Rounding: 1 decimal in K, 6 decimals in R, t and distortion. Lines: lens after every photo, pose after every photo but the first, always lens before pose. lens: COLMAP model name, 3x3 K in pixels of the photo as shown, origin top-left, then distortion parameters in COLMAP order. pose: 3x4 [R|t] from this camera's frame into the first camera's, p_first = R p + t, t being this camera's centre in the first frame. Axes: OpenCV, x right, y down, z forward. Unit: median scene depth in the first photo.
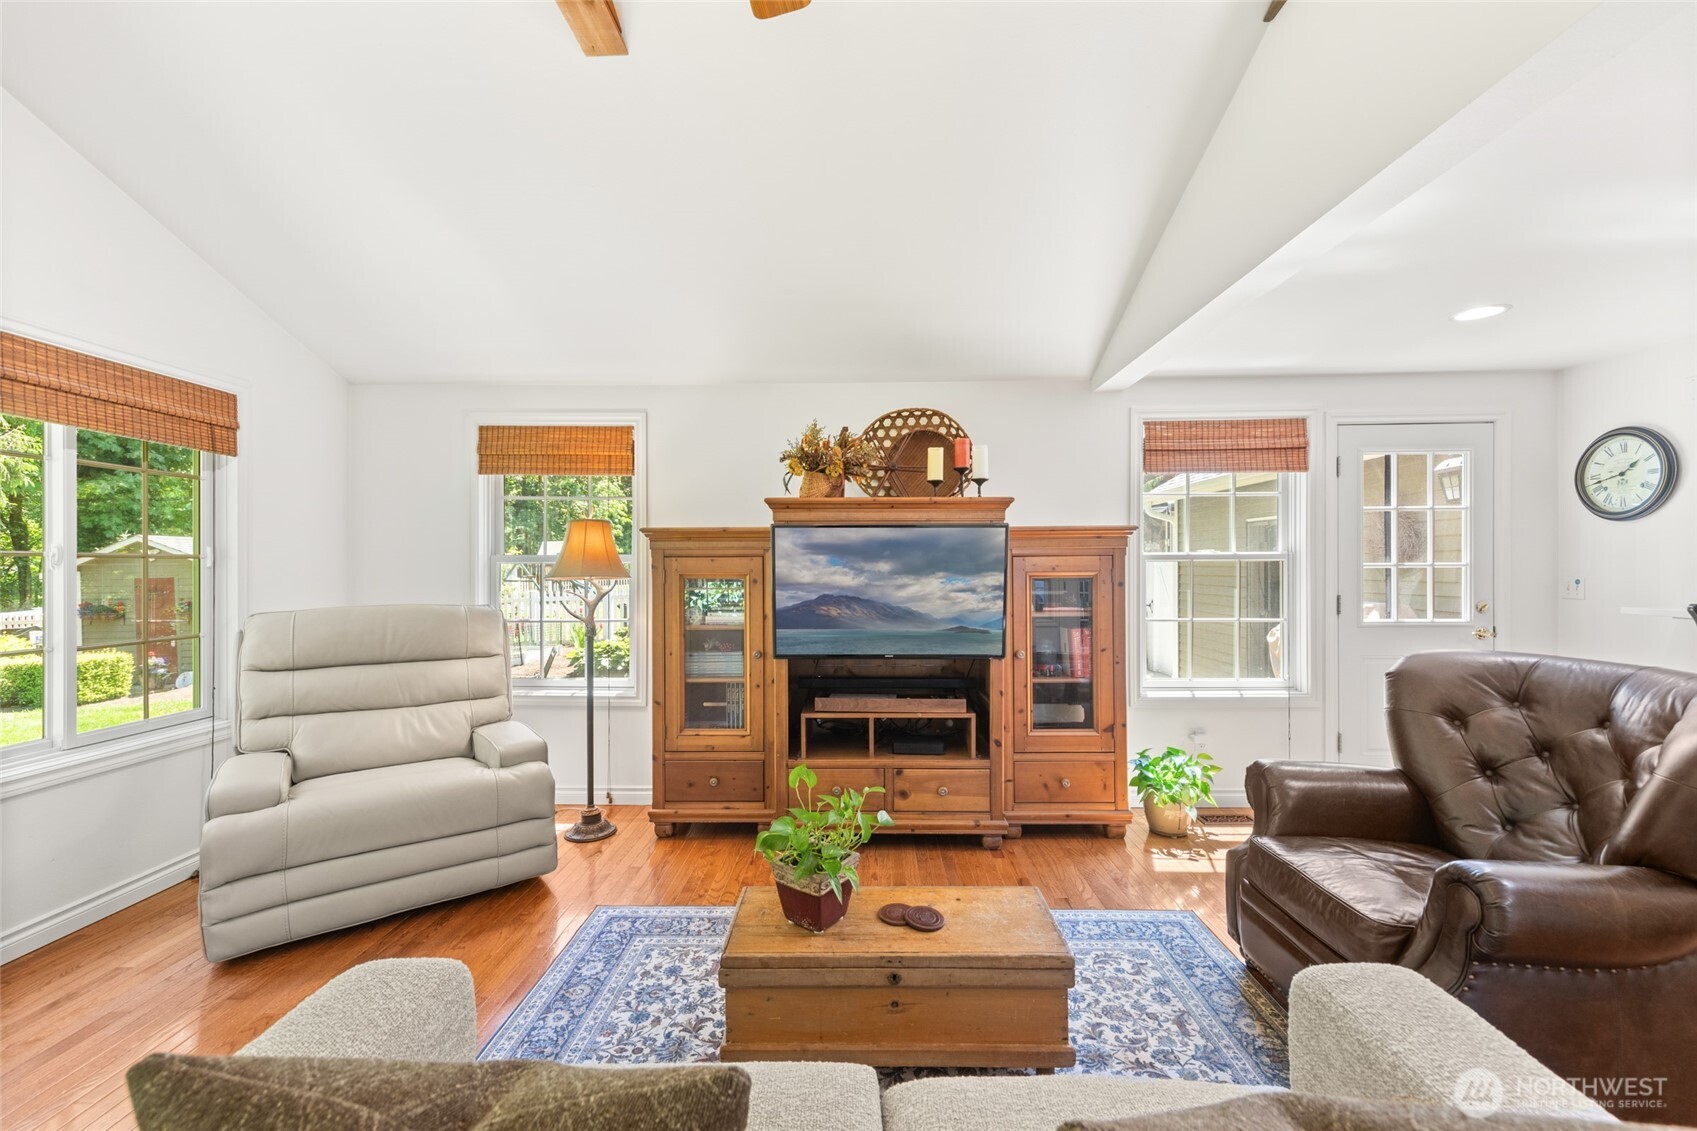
lens RADIAL K [[708.3, 0, 847.1], [0, 708.3, 561.3], [0, 0, 1]] dist [0.007019, -0.000738]
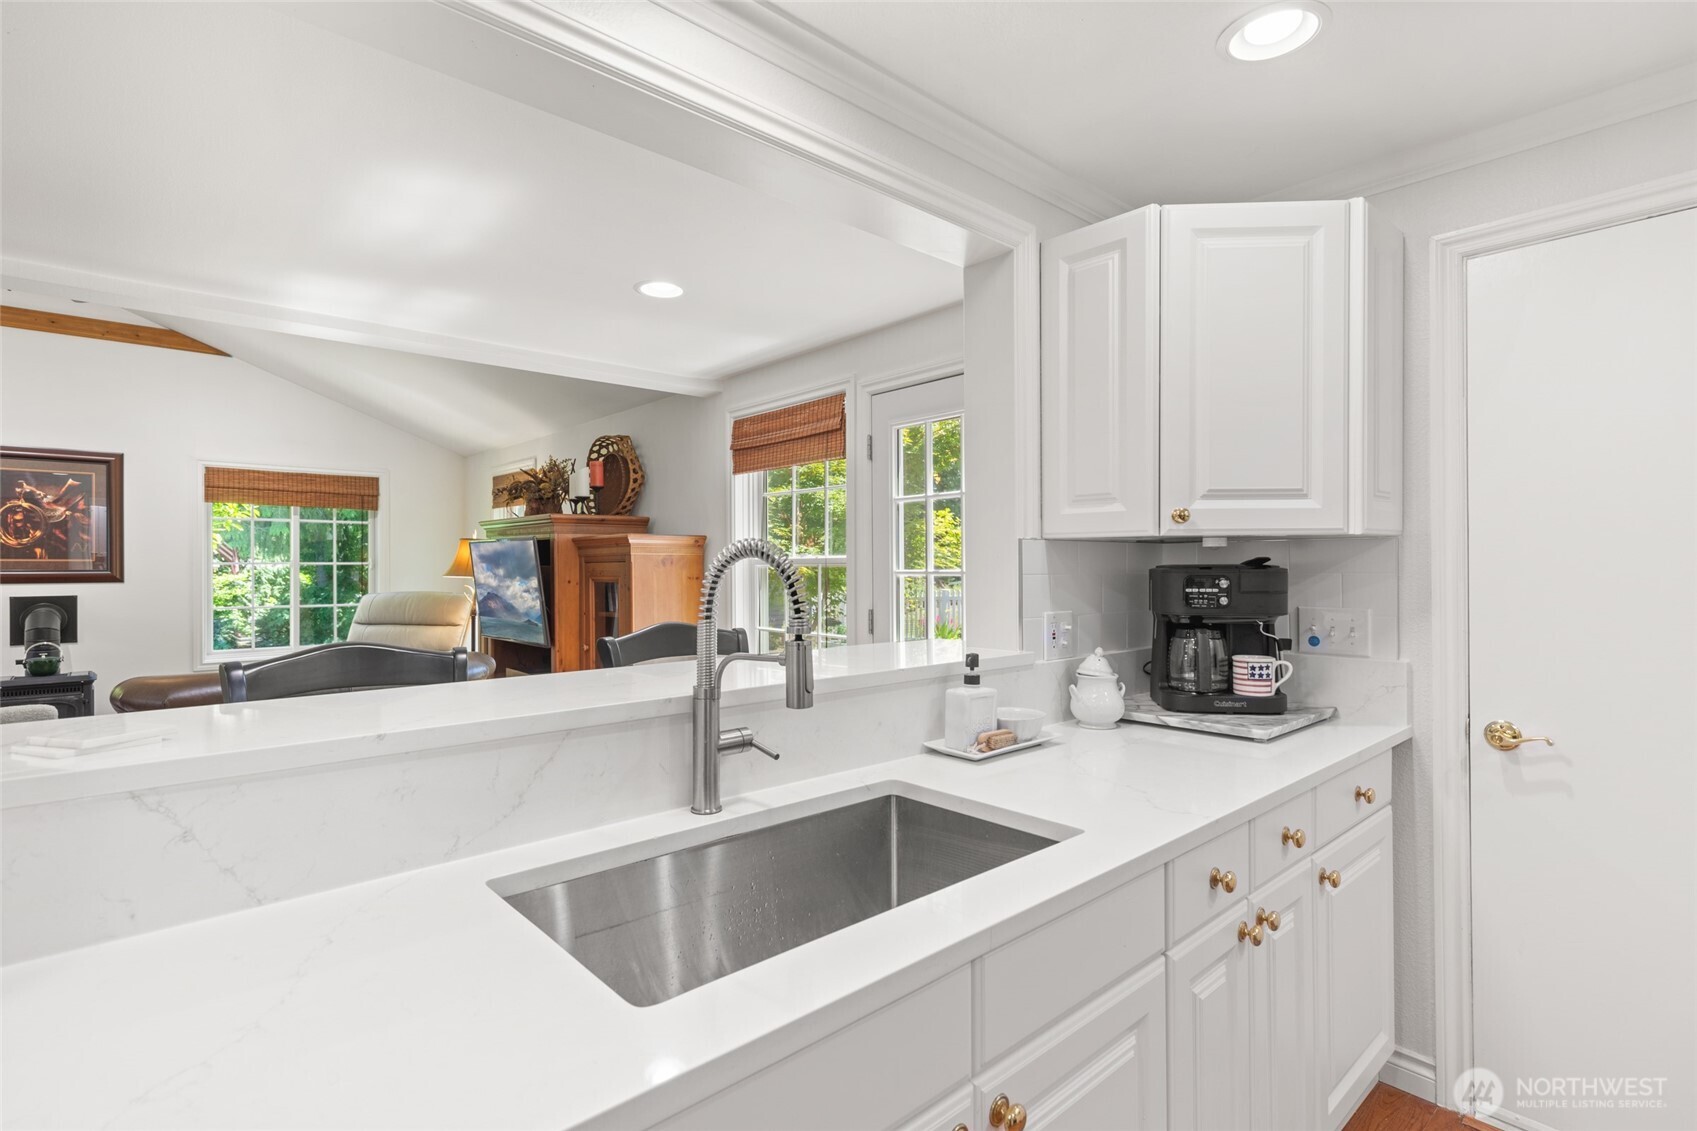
lens RADIAL K [[811.3, 0, 849.1], [0, 811.3, 566.8], [0, 0, 1]] dist [0.010099, -0.002816]
pose [[0.686436, 0.002331, -0.727186, 1.537102], [0.004082, 0.999967, 0.007059, -0.008727], [0.727178, -0.007814, 0.686404, 0.419010]]
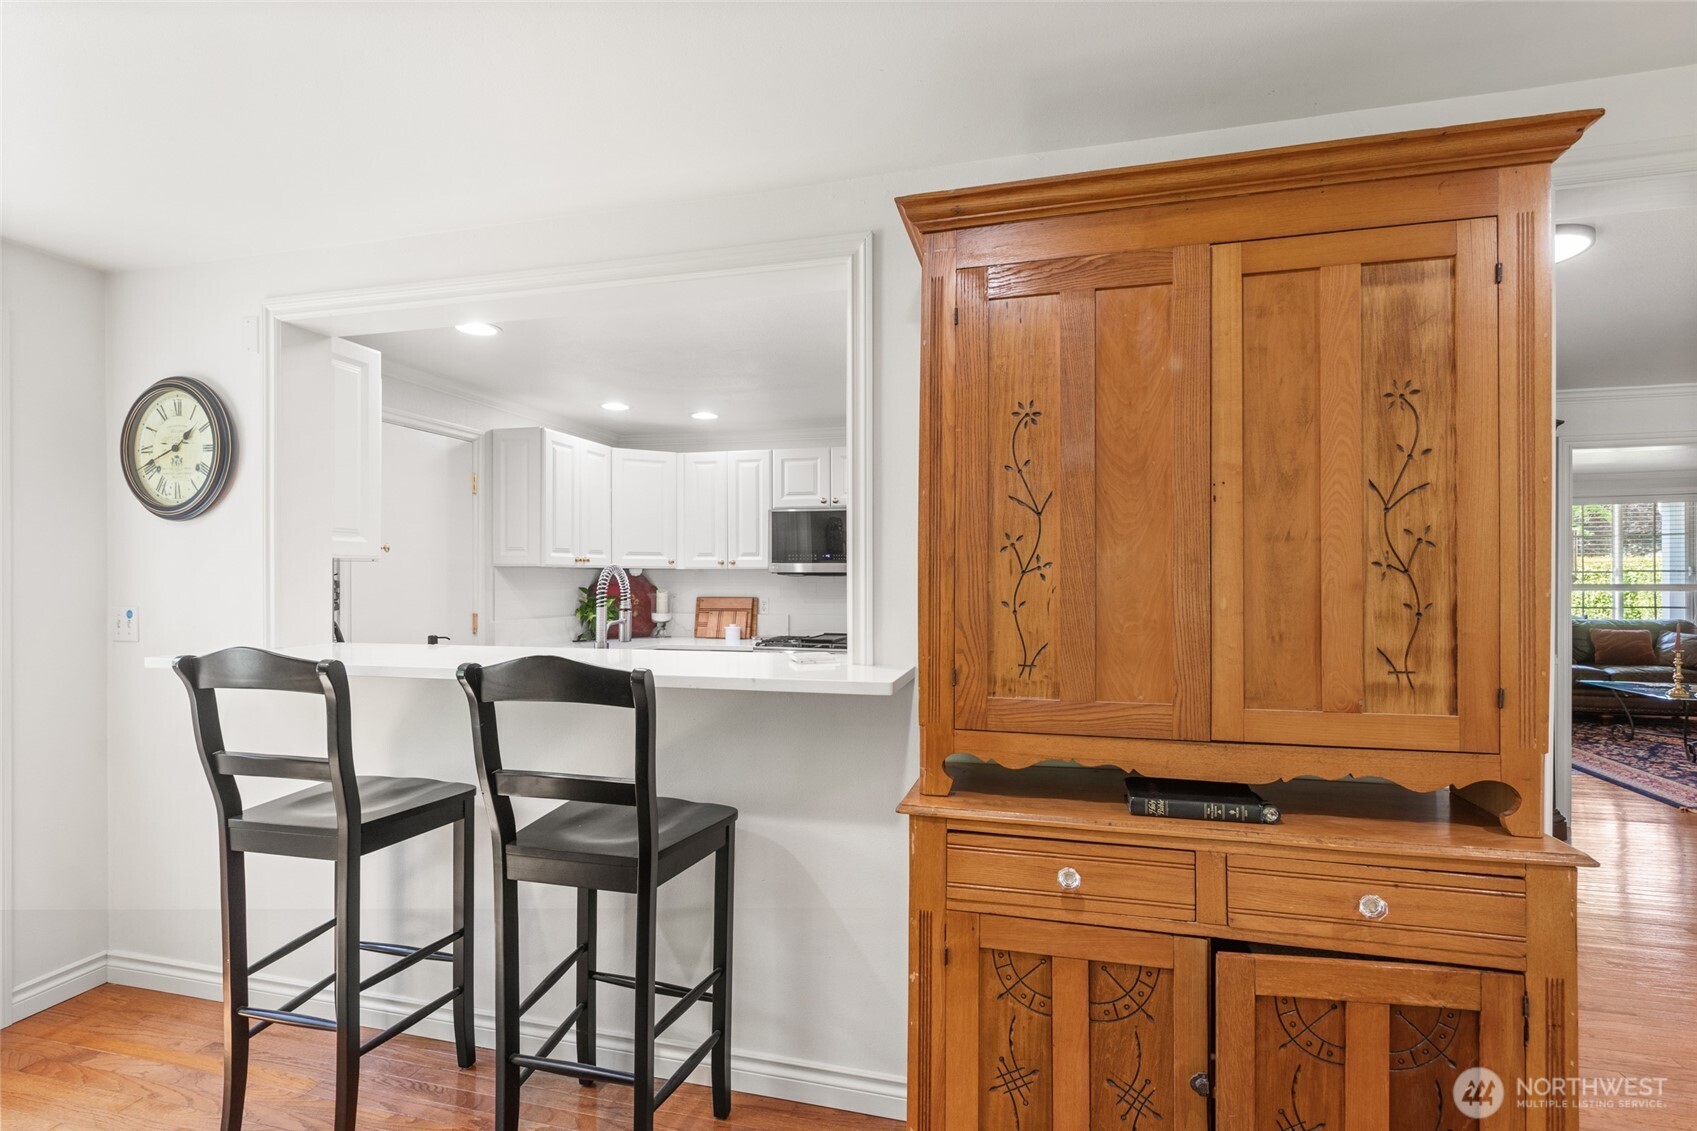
lens RADIAL K [[811.3, 0, 840.0], [0, 811.3, 575.4], [0, 0, 1]] dist [0.010099, -0.002816]
pose [[0.244872, 0.004682, 0.969544, 0.537283], [-0.004560, 0.999983, -0.003677, -0.006549], [-0.969545, -0.003521, 0.244890, 0.239746]]
